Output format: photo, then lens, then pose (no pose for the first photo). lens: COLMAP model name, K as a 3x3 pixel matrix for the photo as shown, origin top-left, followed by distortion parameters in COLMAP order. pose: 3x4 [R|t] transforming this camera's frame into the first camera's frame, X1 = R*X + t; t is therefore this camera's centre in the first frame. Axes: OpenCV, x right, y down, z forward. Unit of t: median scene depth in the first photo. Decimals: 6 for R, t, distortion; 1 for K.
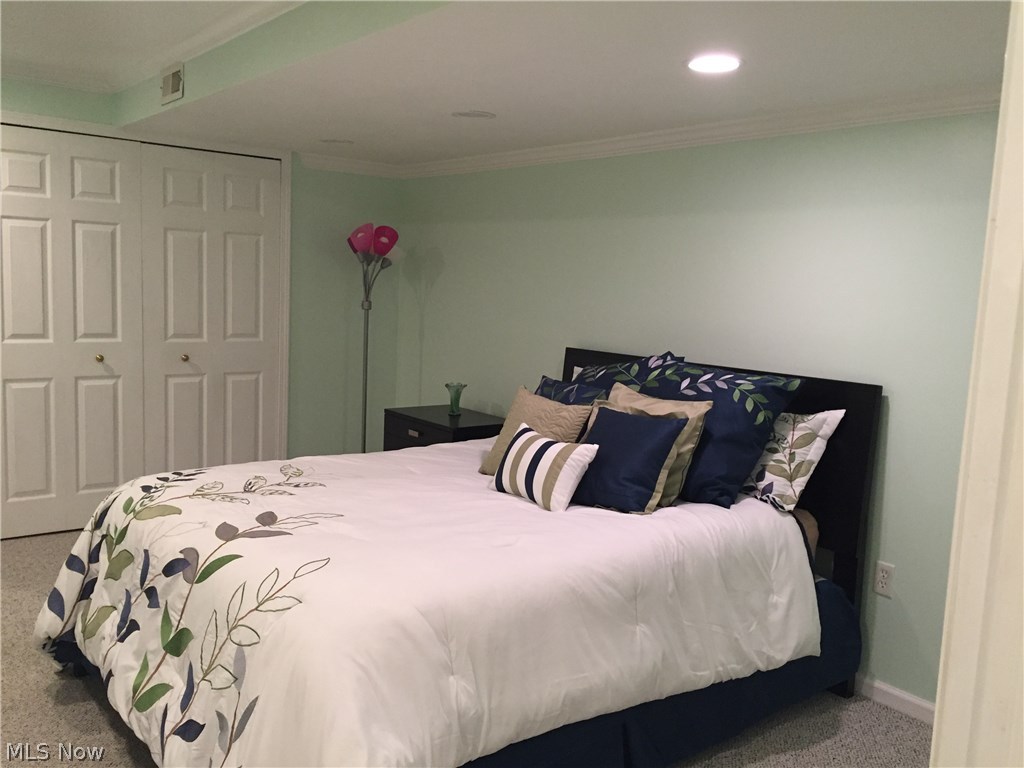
lens RADIAL K [[876.8, 0, 511.2], [0, 876.8, 385.4], [0, 0, 1]] dist [0.081971, -0.108781]
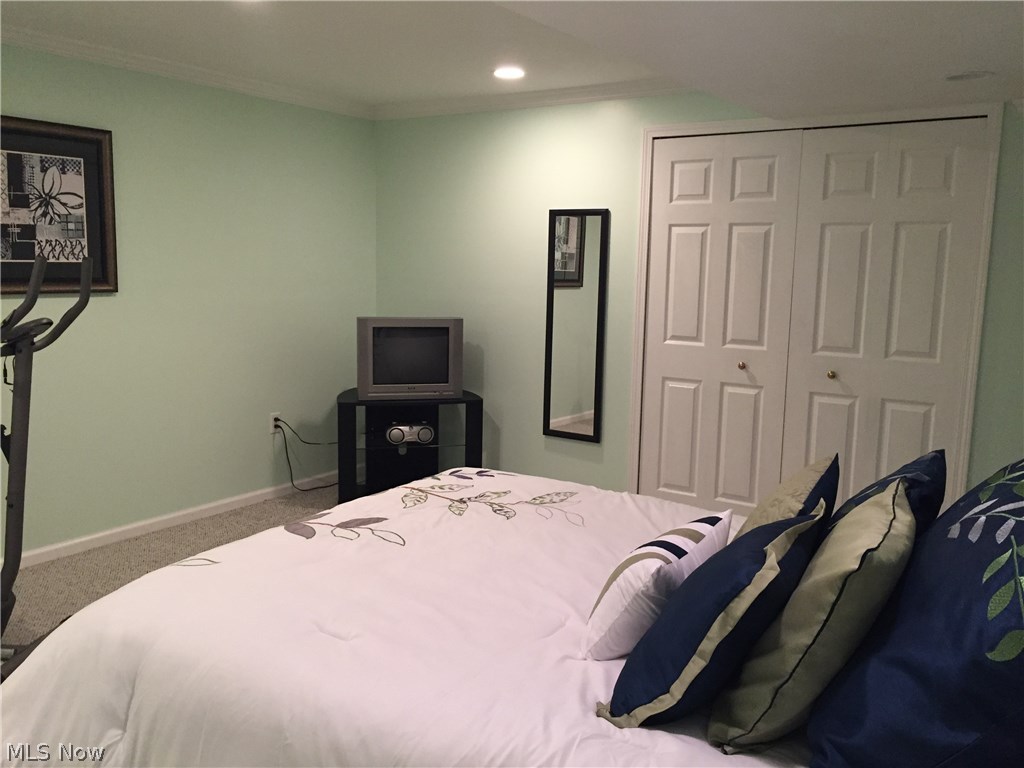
lens RADIAL K [[876.8, 0, 509.8], [0, 876.8, 380.1], [0, 0, 1]] dist [0.081971, -0.108781]
pose [[0.301410, 0.095333, -0.948717, 0.362112], [-0.119401, 0.990931, 0.061641, -0.043463], [0.945989, 0.094698, 0.310059, 0.465783]]
